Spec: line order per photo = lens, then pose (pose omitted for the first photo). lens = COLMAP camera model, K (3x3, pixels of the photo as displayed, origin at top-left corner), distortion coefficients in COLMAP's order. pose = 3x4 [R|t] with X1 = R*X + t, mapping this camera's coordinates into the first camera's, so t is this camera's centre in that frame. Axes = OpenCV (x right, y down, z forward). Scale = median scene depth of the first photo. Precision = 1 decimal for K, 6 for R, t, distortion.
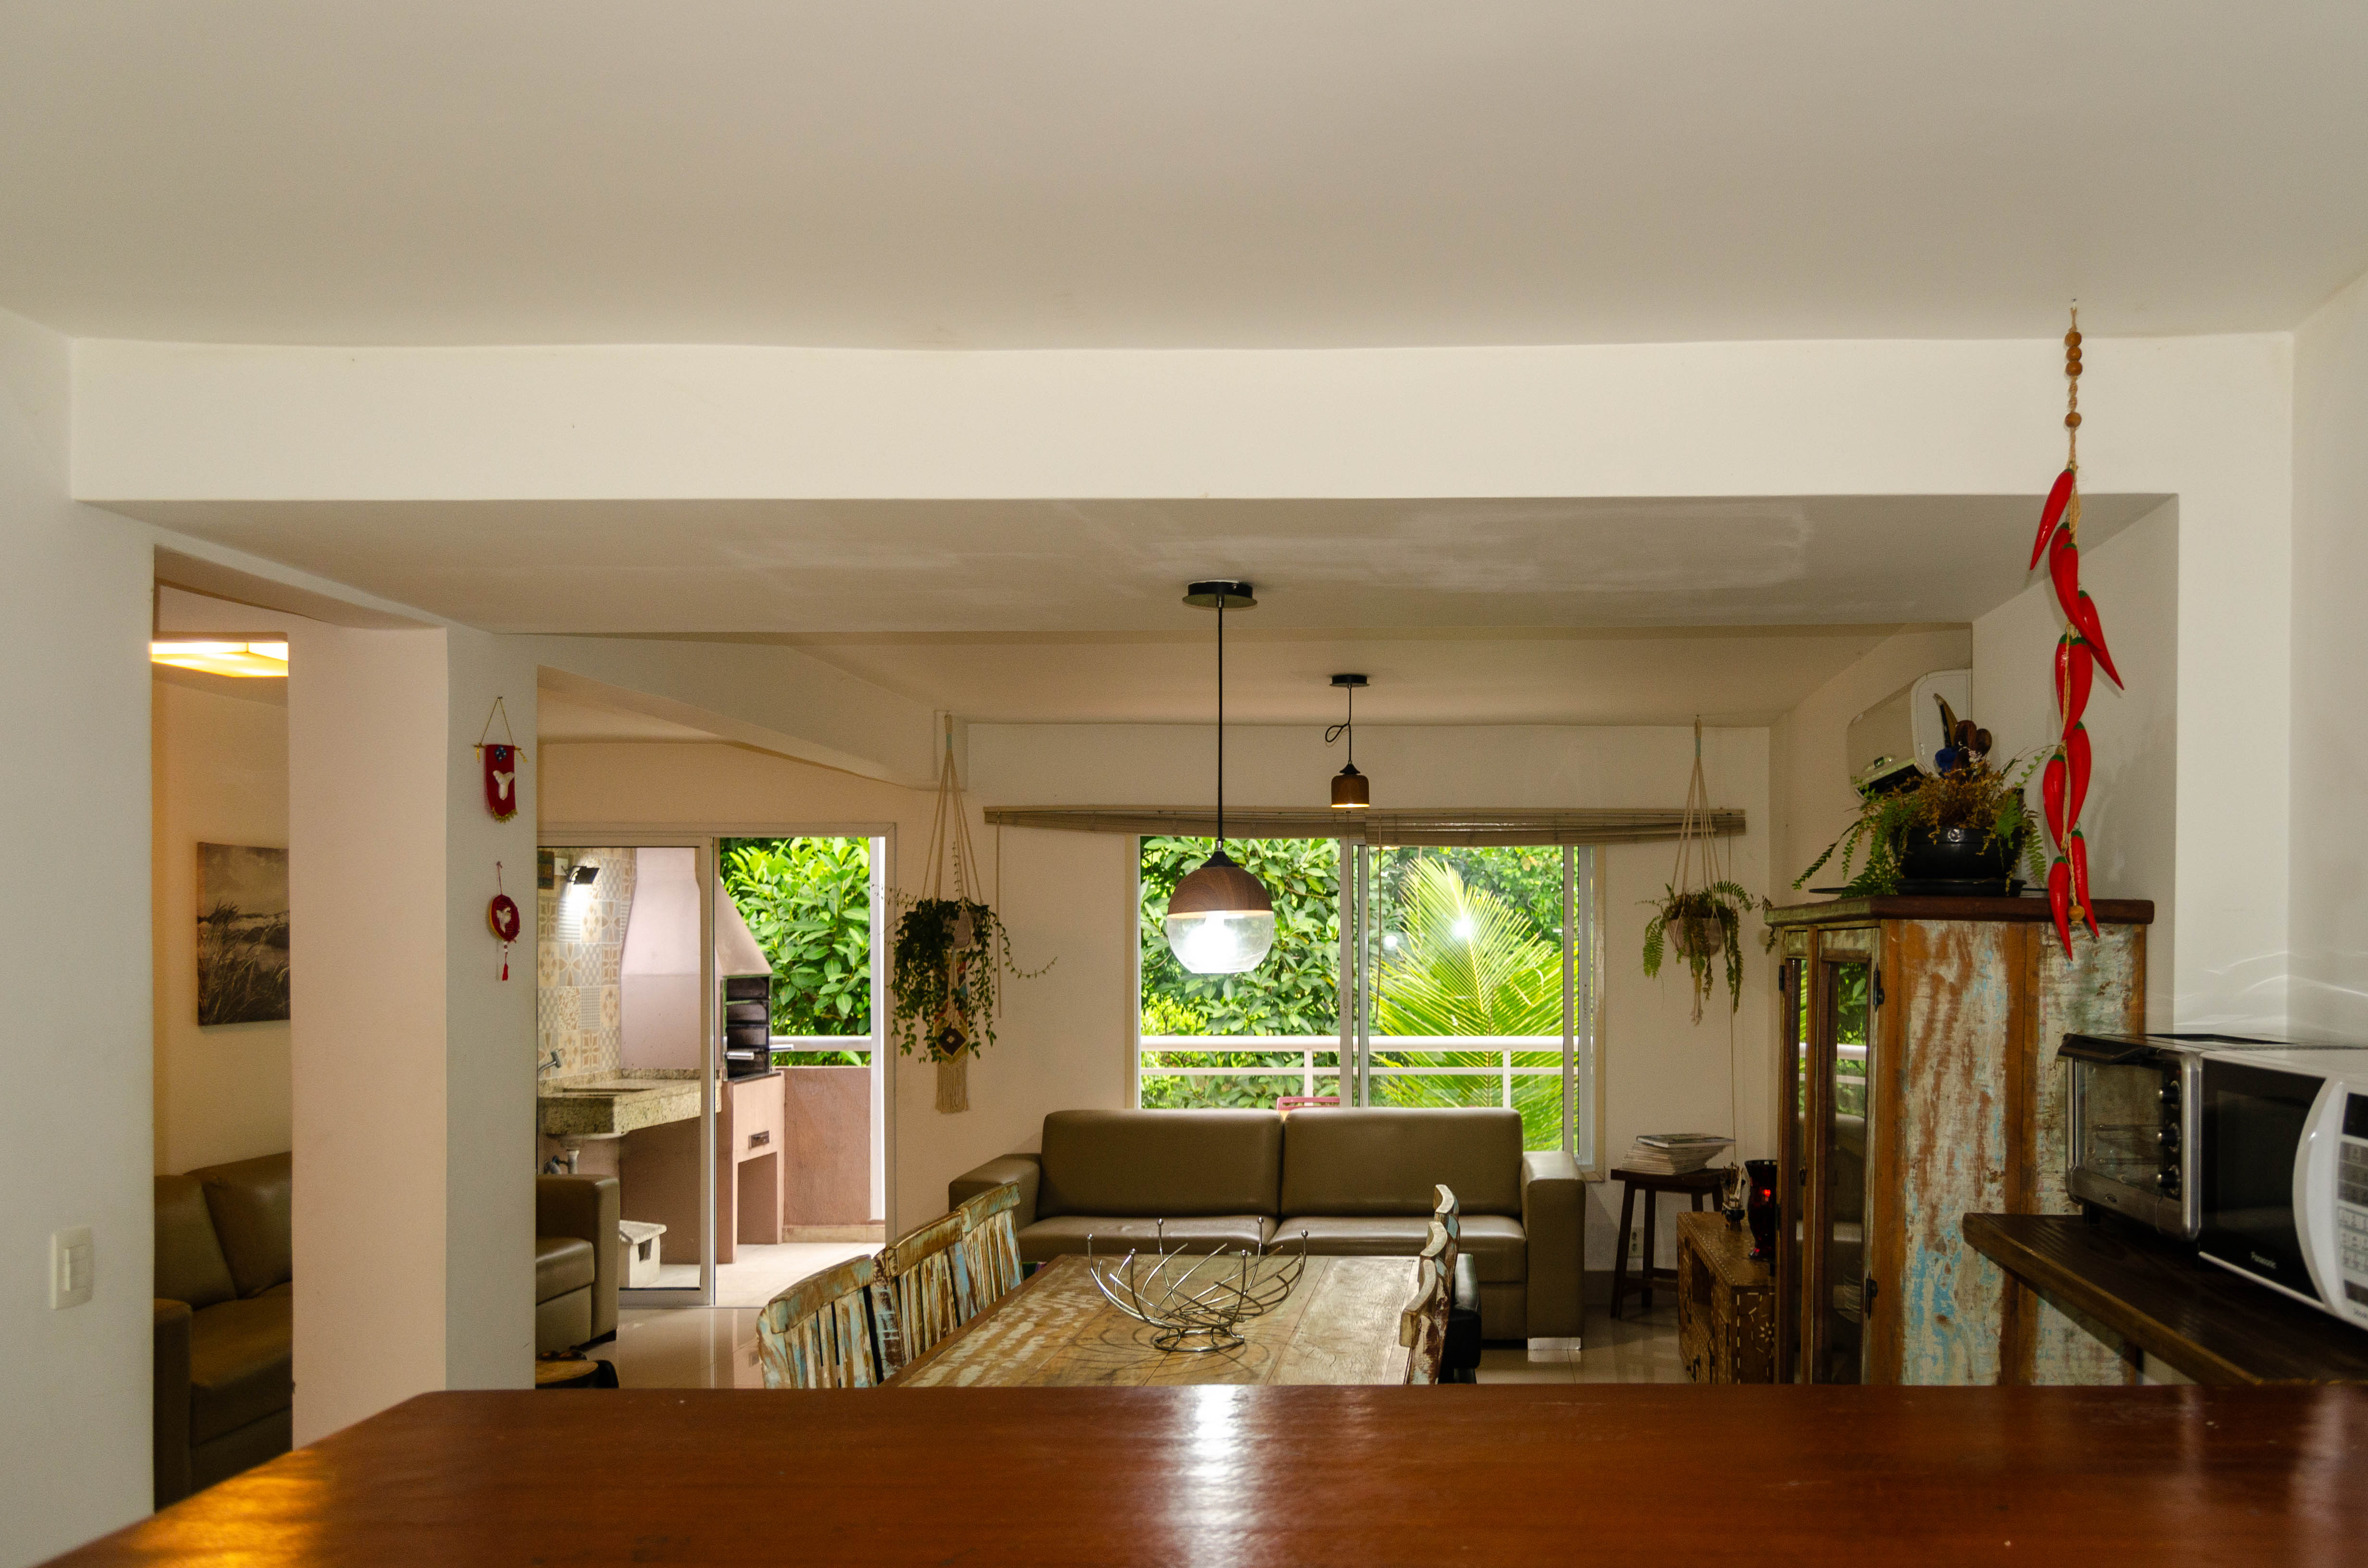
lens RADIAL K [[3970.5, 0, 1188.3], [0, 3970.5, 874.9], [0, 0, 1]] dist [0.017368, 0.000000]
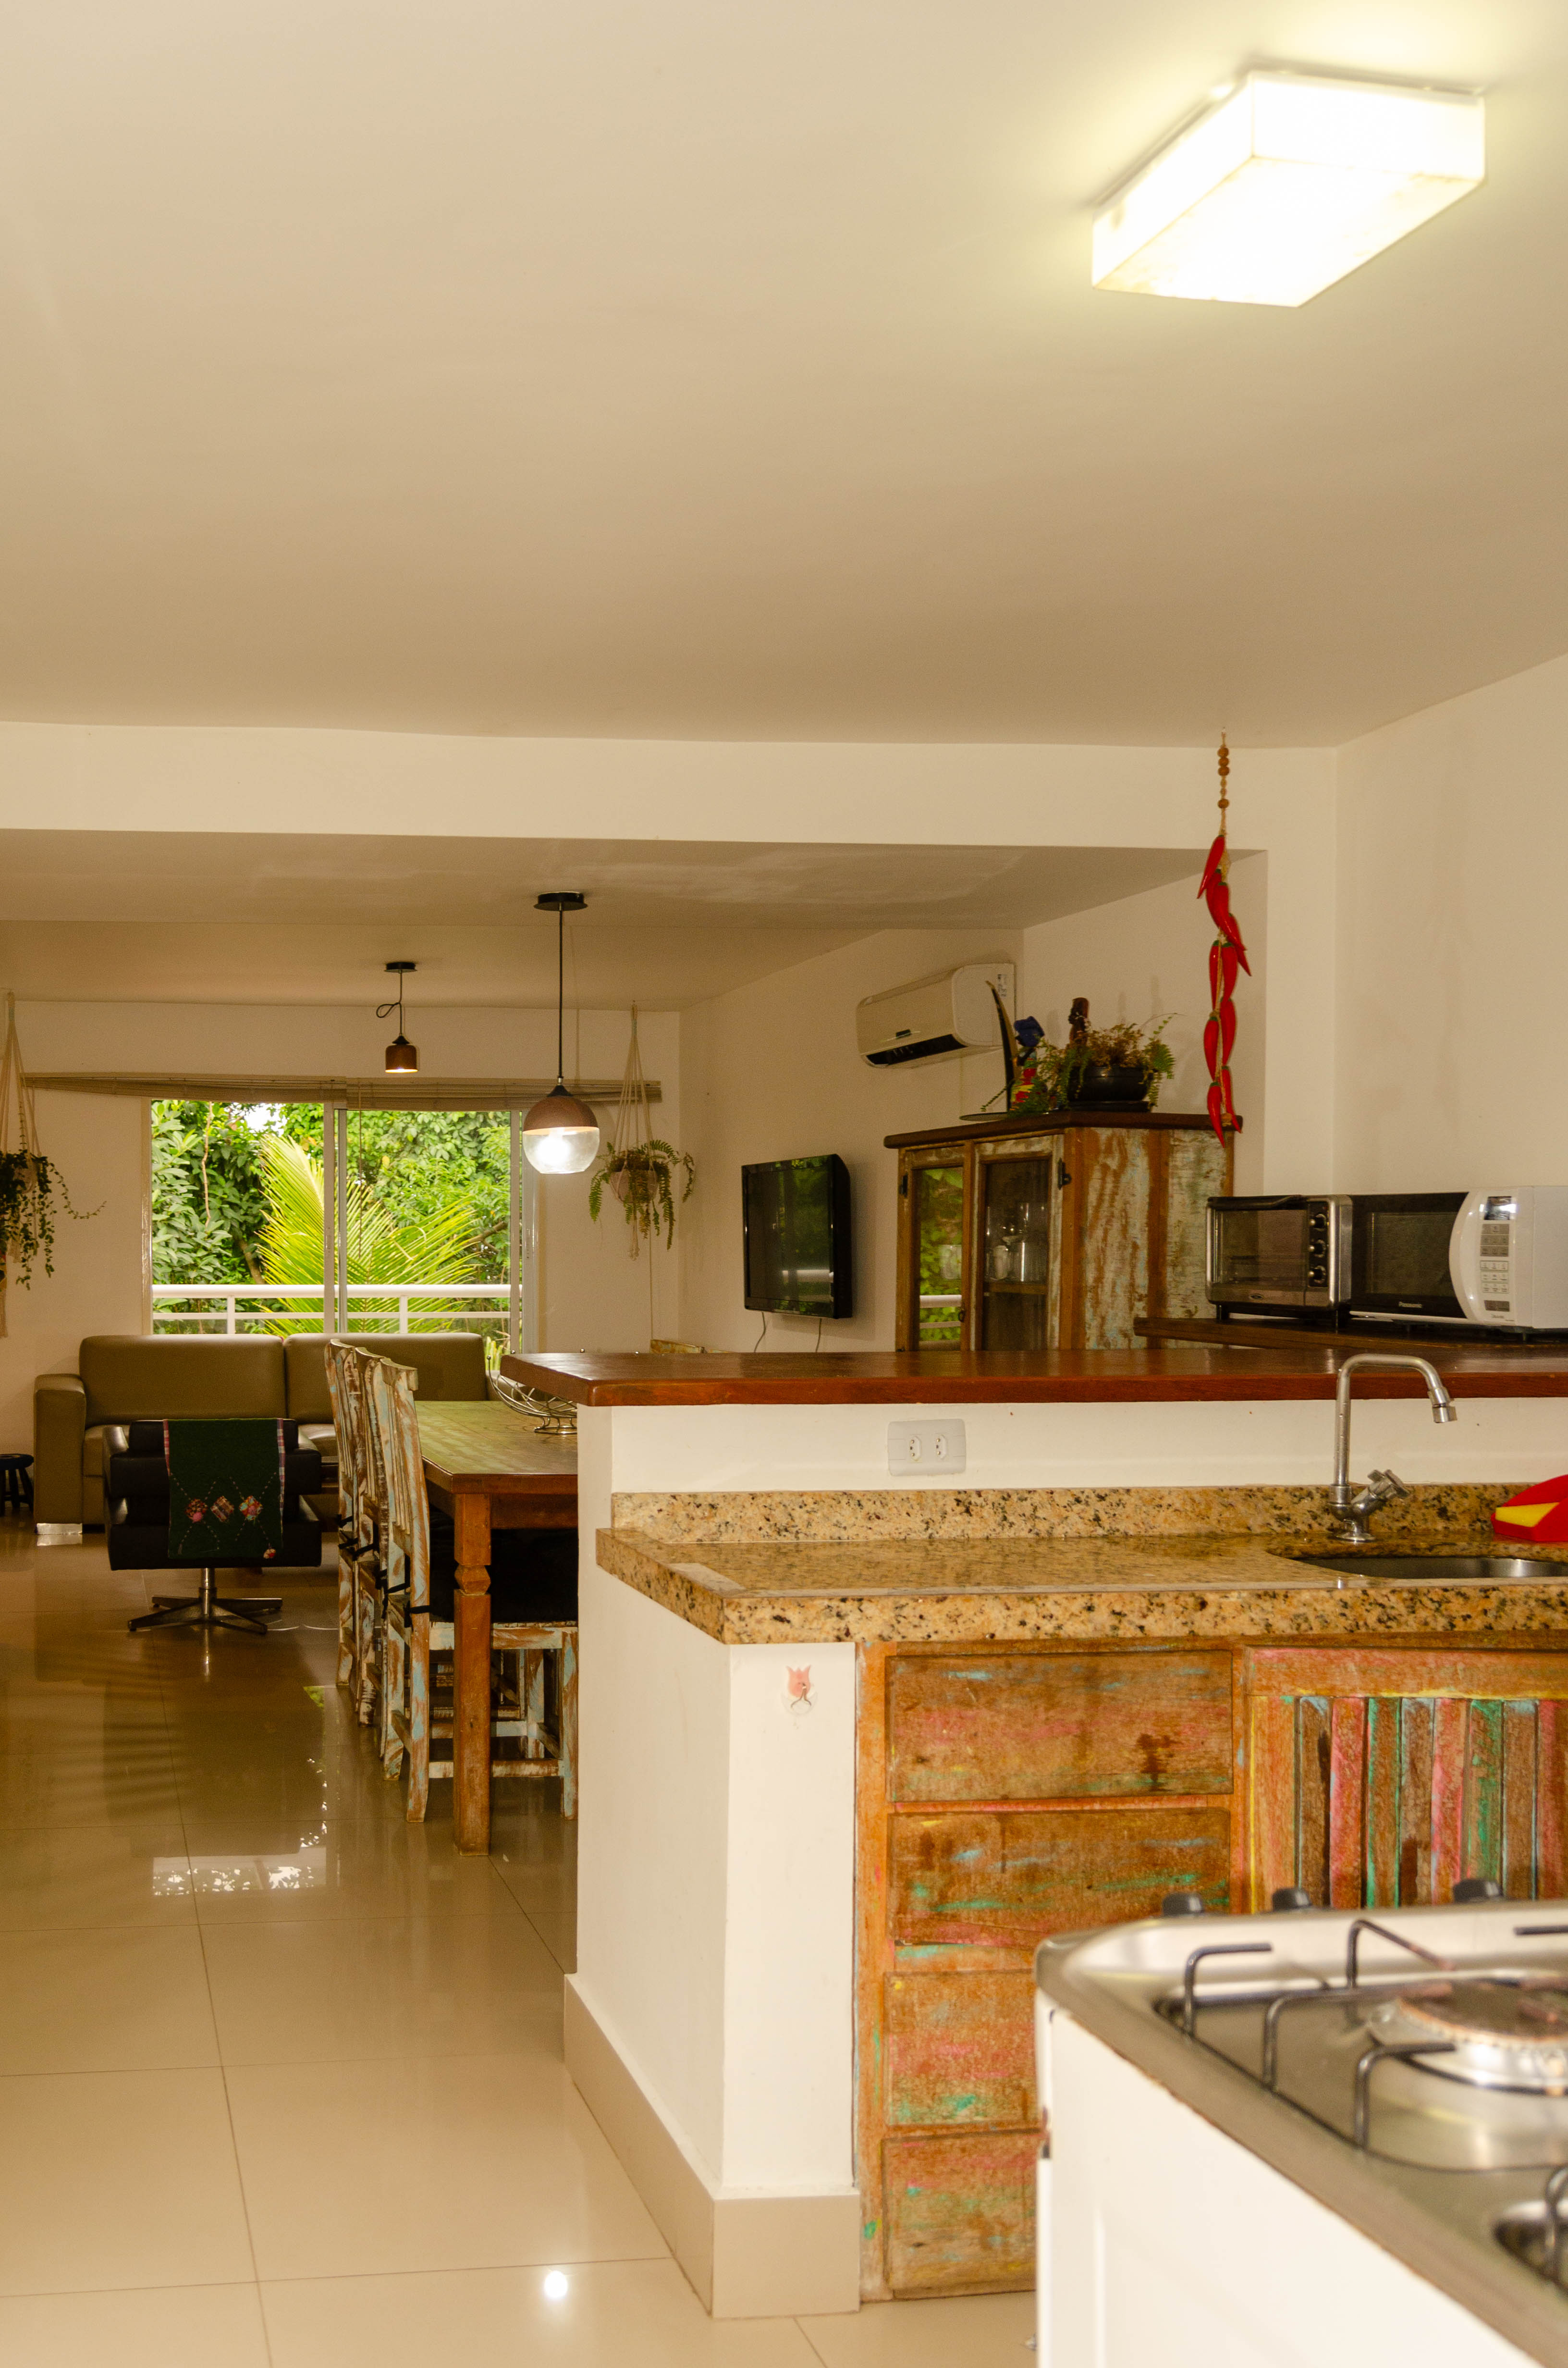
lens RADIAL K [[3970.5, 0, 783.9], [0, 3970.5, 1180.3], [0, 0, 1]] dist [0.017368, 0.000000]
pose [[0.970470, 0.001276, 0.241219, -0.293634], [-0.001825, 0.999996, 0.002054, 0.028344], [-0.241216, -0.002434, 0.970468, -0.434207]]
